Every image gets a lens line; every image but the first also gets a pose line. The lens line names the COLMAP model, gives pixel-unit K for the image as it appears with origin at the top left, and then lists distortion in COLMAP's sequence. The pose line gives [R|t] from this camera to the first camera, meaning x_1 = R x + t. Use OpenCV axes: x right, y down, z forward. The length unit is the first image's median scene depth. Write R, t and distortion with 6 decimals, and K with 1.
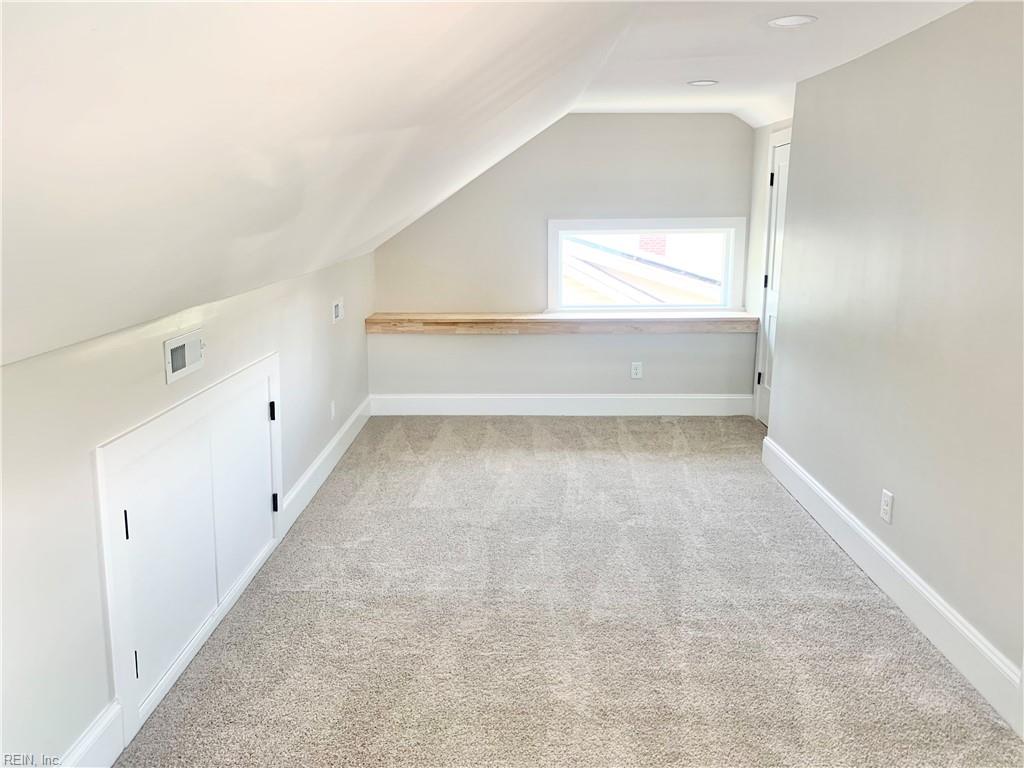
lens RADIAL K [[778.1, 0, 488.3], [0, 778.1, 390.7], [0, 0, 1]] dist [-0.000143, -0.012539]
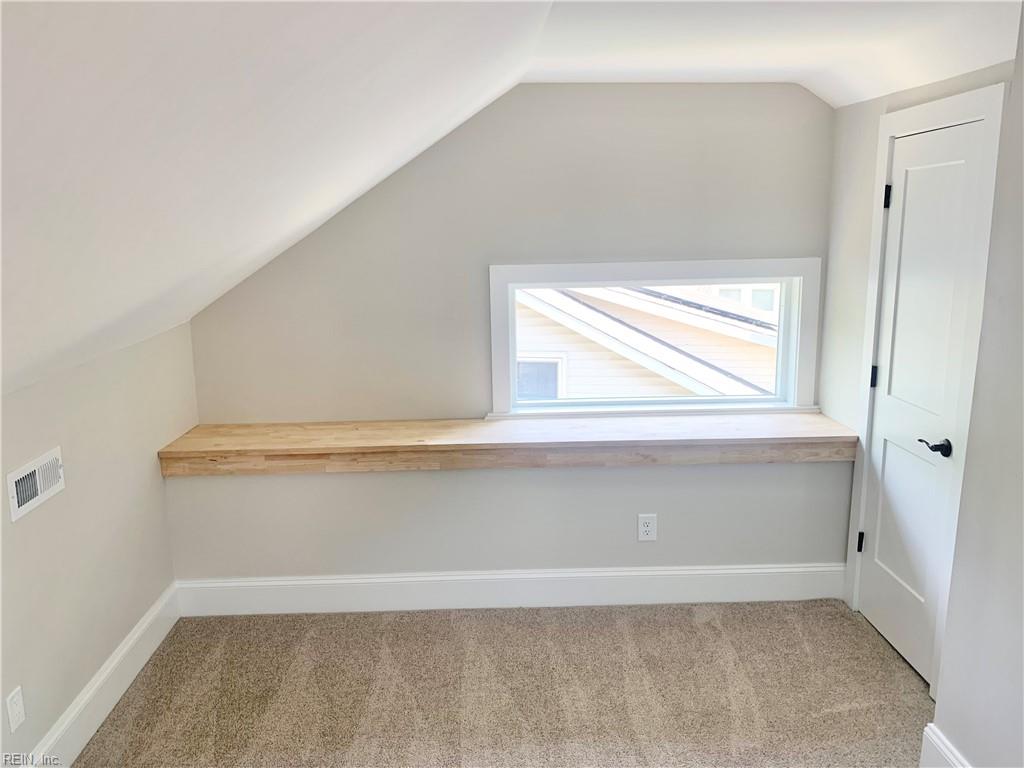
lens RADIAL K [[778.1, 0, 512.6], [0, 778.1, 384.9], [0, 0, 1]] dist [-0.000143, -0.012539]
pose [[0.997155, -0.020744, 0.072471, 0.052430], [0.021951, 0.999633, -0.015890, -0.124852], [-0.072114, 0.017436, 0.997244, 0.435165]]
